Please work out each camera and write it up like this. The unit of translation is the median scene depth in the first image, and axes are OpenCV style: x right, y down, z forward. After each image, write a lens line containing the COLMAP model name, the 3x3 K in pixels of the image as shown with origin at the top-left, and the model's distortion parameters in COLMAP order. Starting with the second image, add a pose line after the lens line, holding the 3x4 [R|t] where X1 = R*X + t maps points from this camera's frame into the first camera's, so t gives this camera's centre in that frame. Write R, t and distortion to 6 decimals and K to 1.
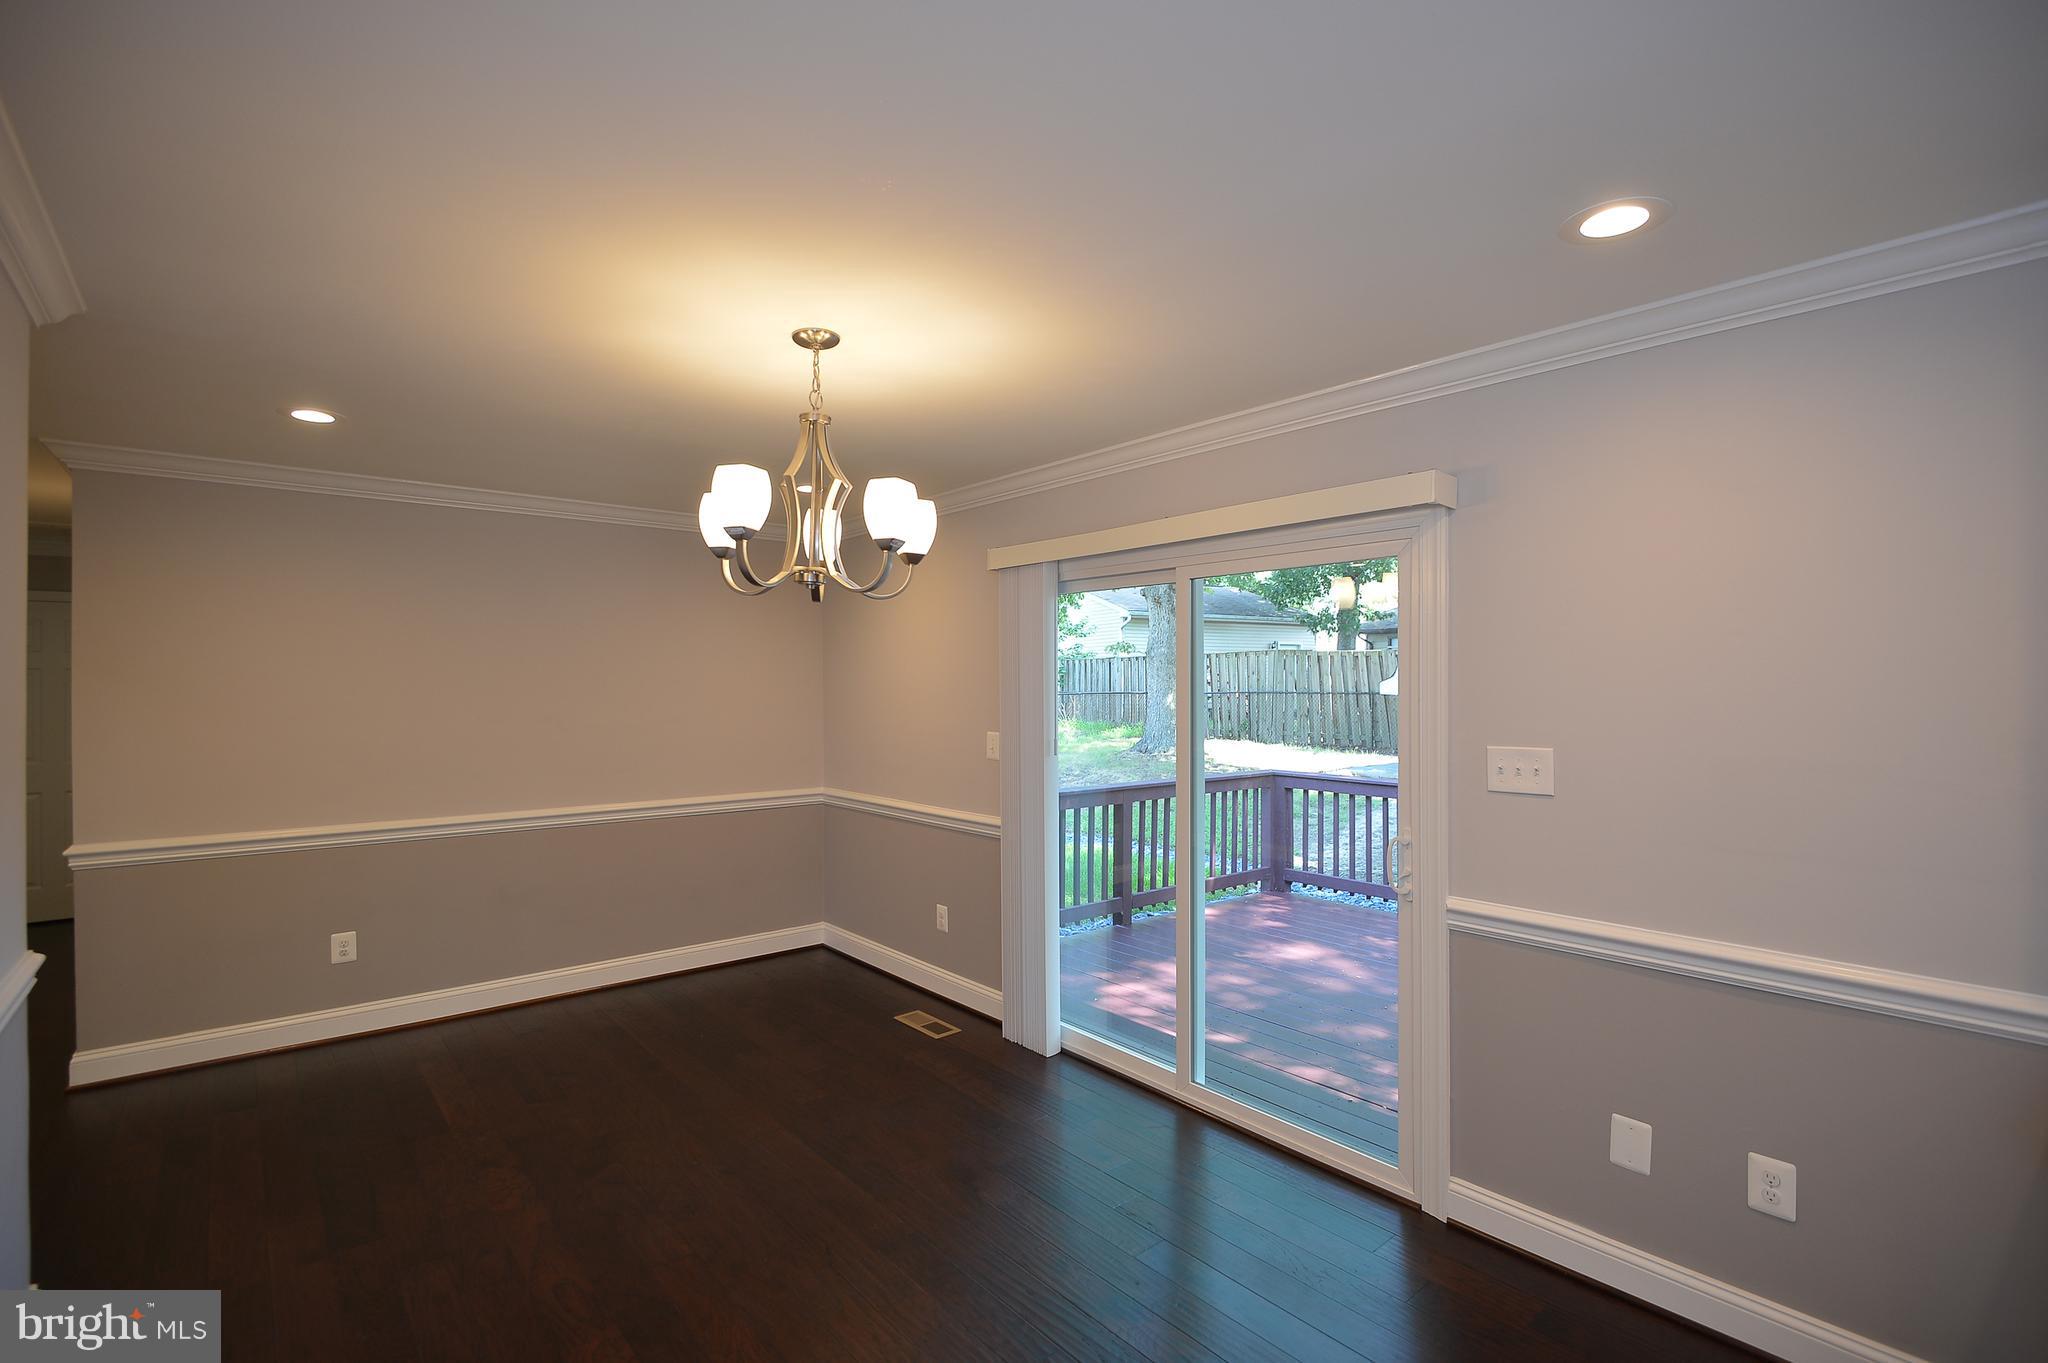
lens RADIAL K [[955.5, 0, 1036.2], [0, 955.5, 695.9], [0, 0, 1]] dist [-0.004124, -0.008716]
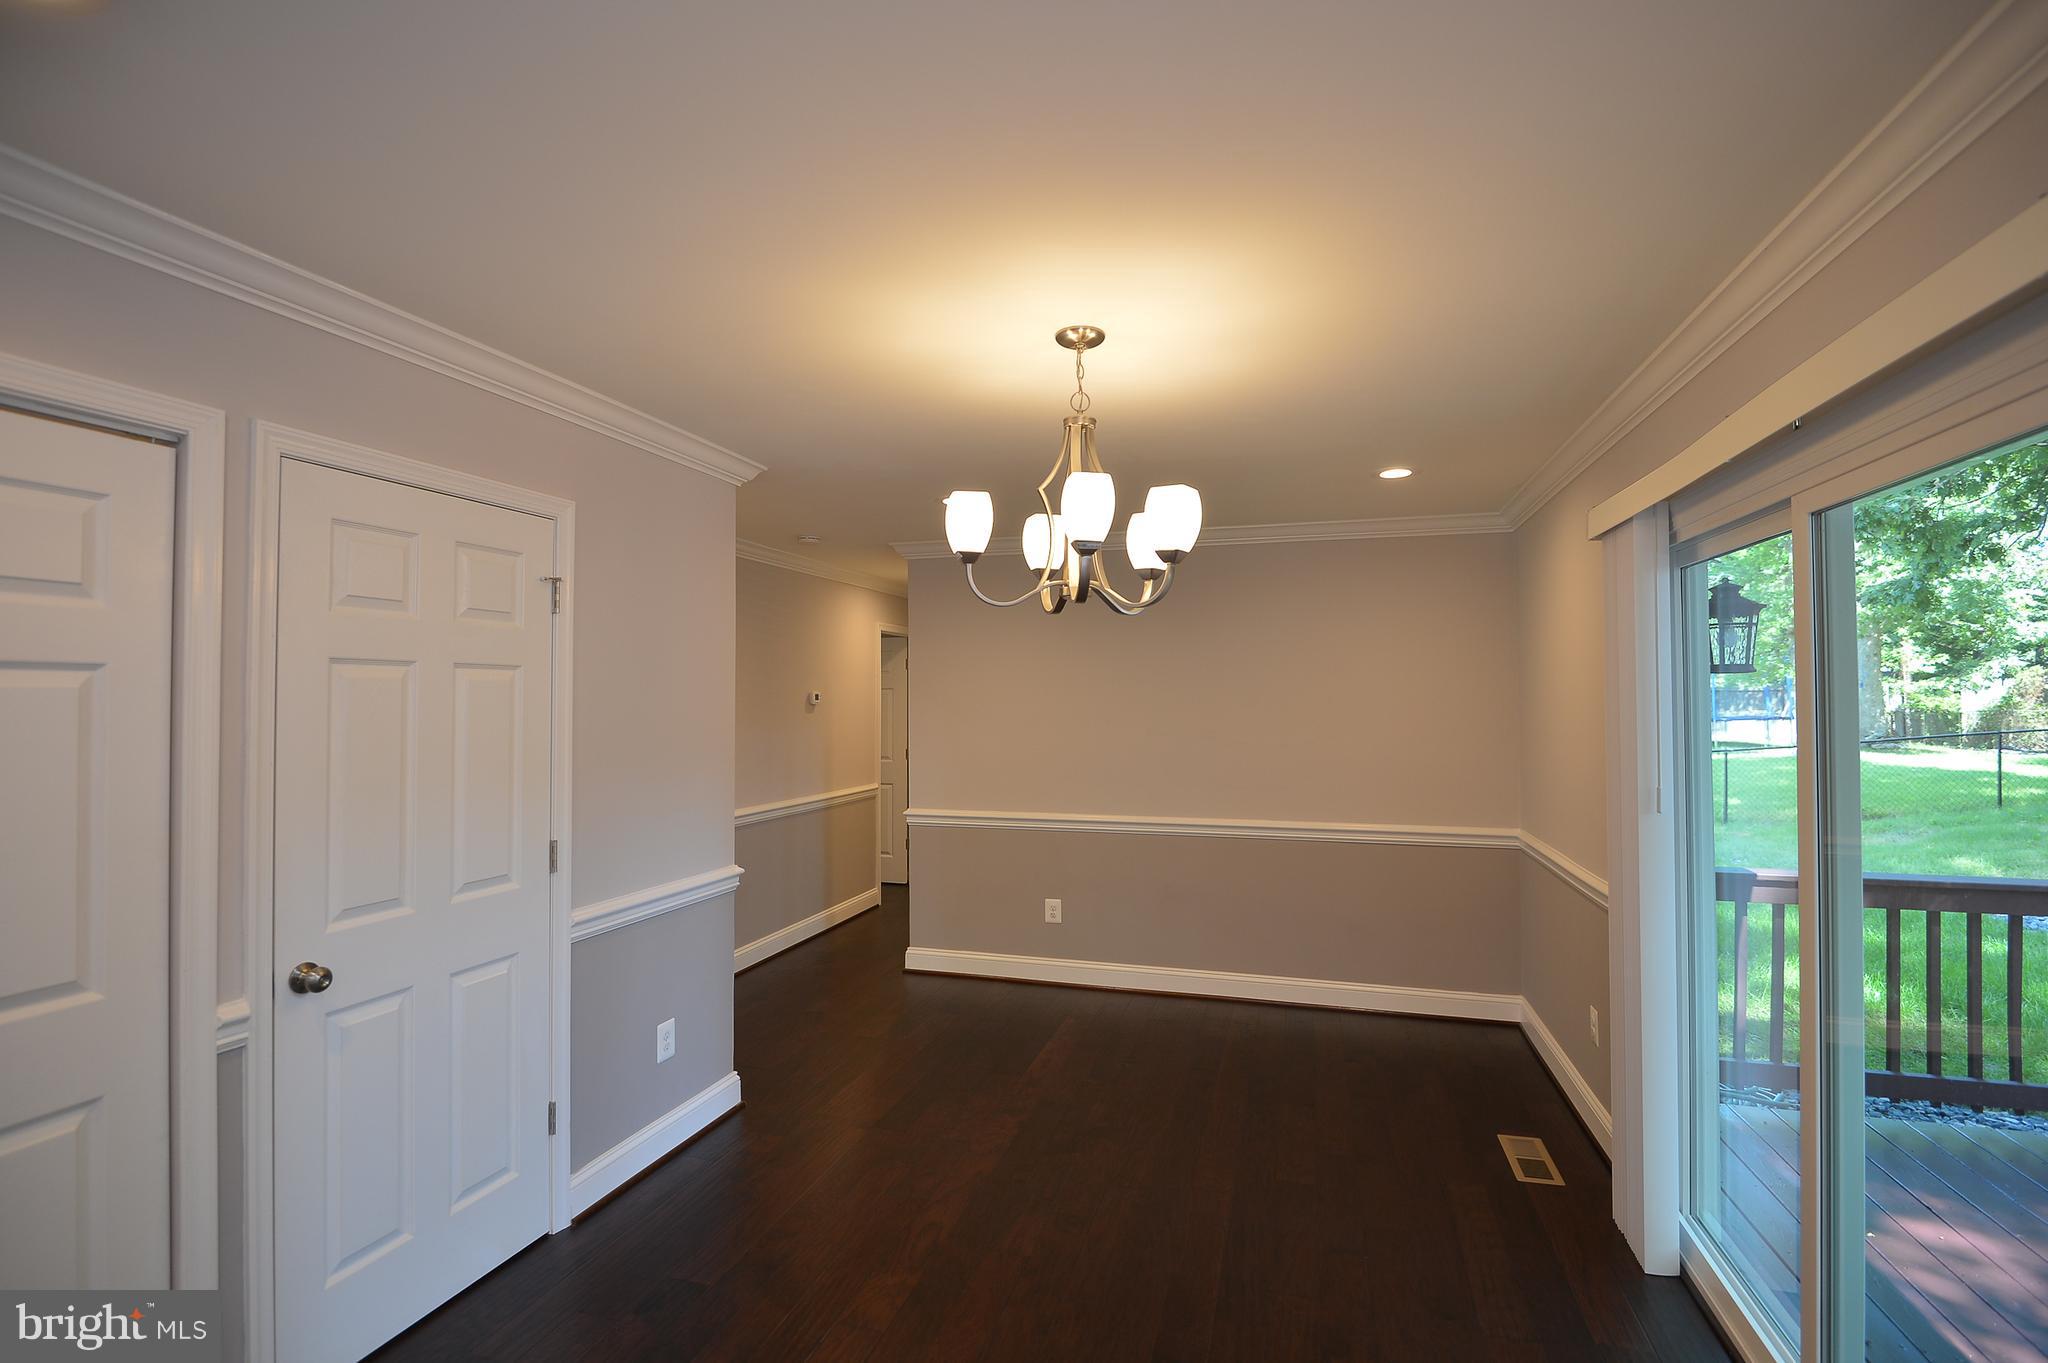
lens RADIAL K [[955.5, 0, 1023.3], [0, 955.5, 686.1], [0, 0, 1]] dist [-0.004124, -0.008716]
pose [[0.544958, -0.012438, -0.838371, 0.331576], [-0.014546, 0.999599, -0.024285, -0.001783], [0.838337, 0.025430, 0.544559, 0.282775]]
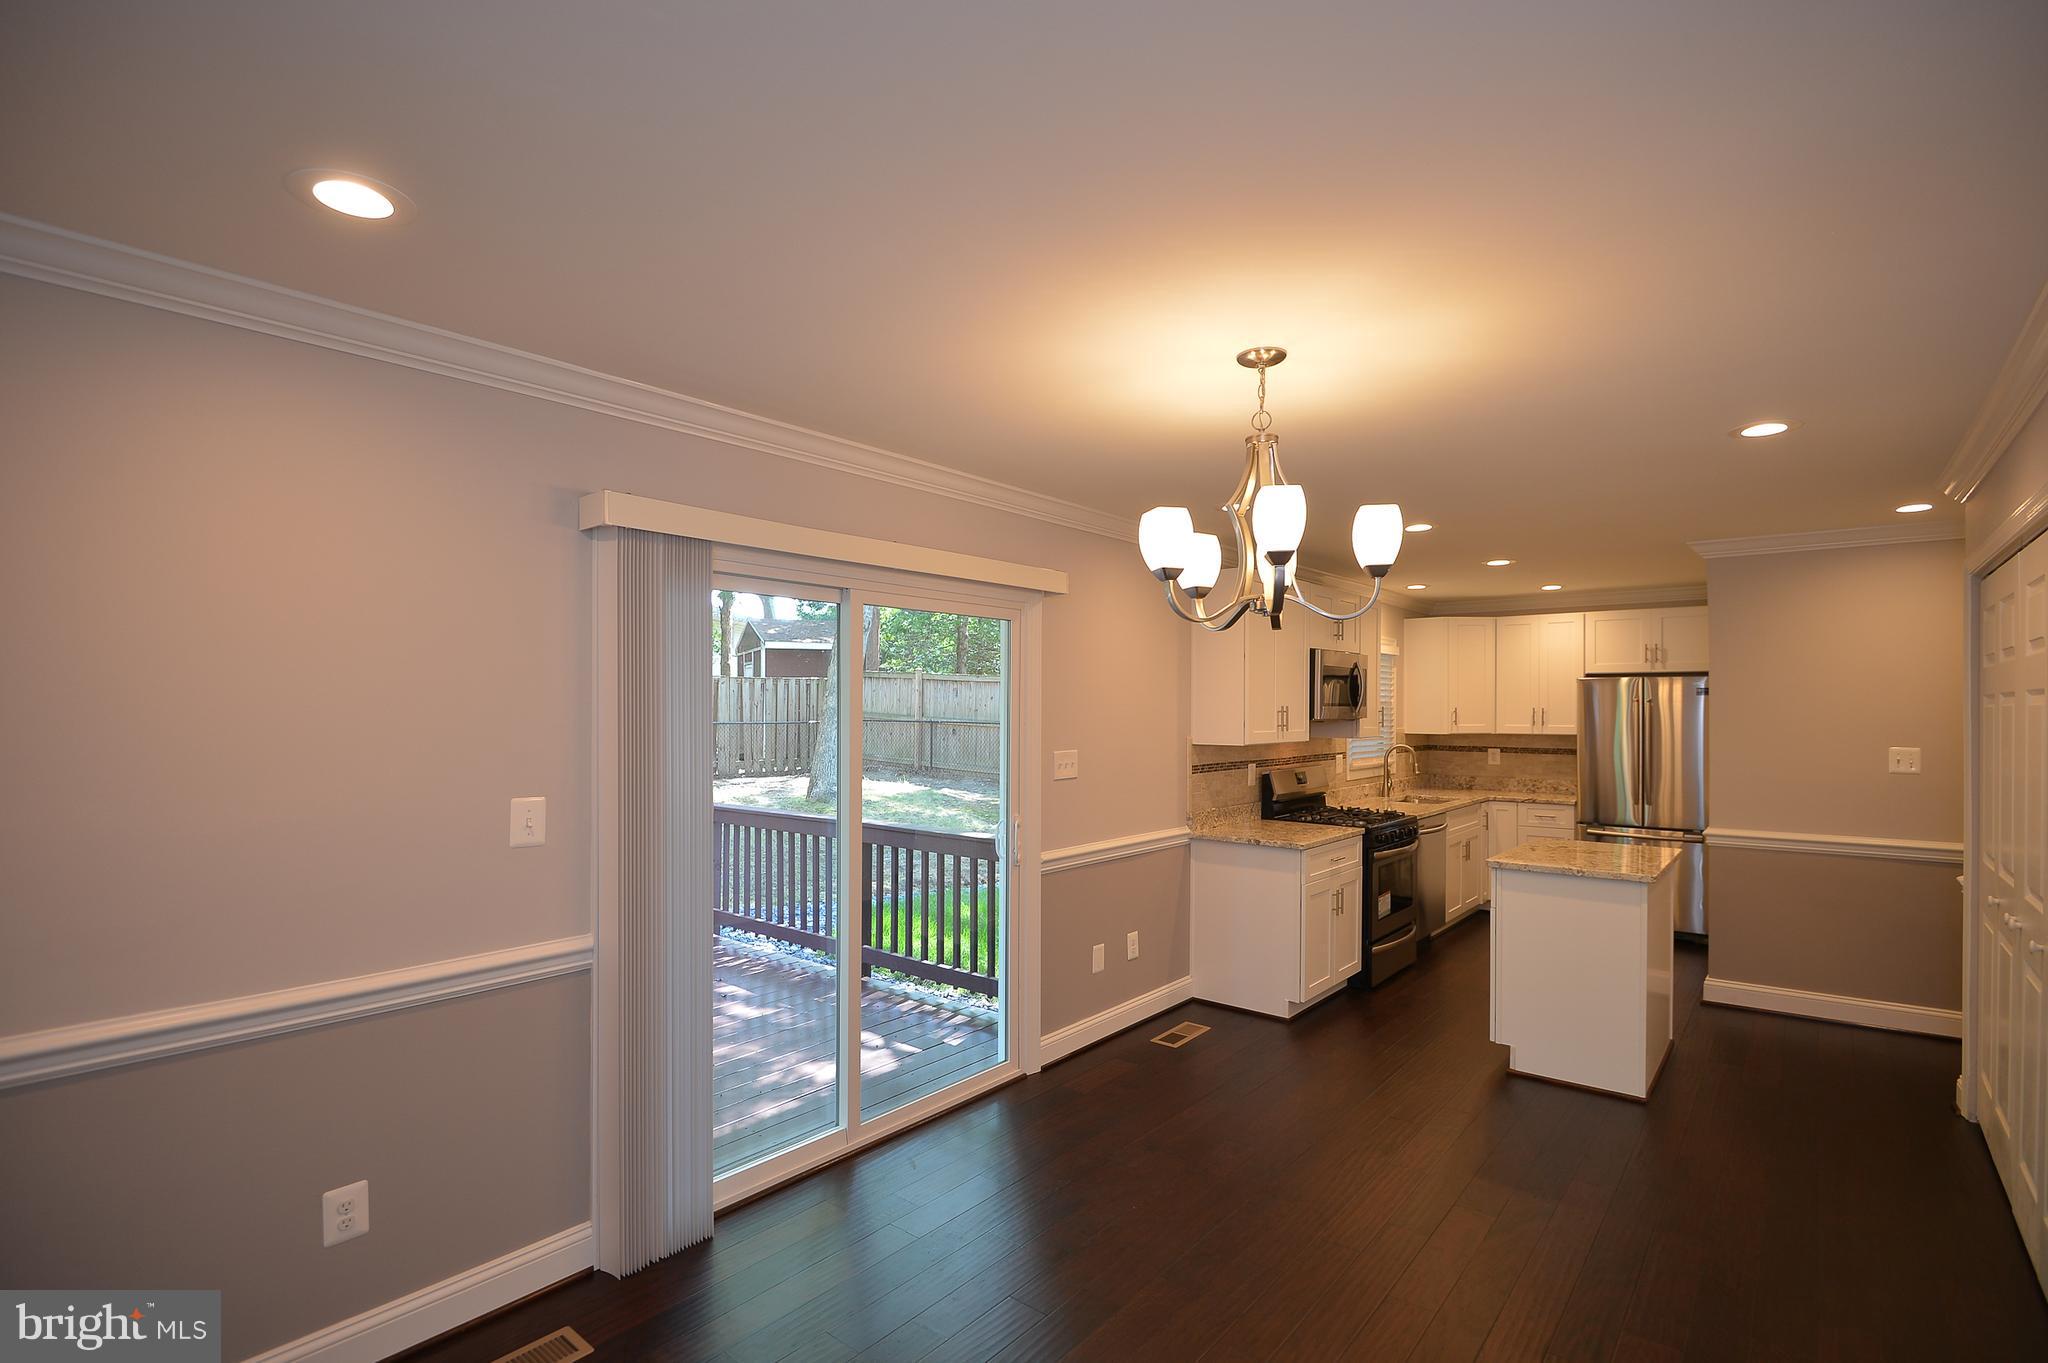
lens RADIAL K [[955.5, 0, 1021.6], [0, 955.5, 697.1], [0, 0, 1]] dist [-0.004124, -0.008716]
pose [[-0.161445, 0.018193, 0.986714, -0.760662], [0.021190, 0.999663, -0.014965, -0.013876], [-0.986654, 0.018492, -0.161776, 0.892817]]
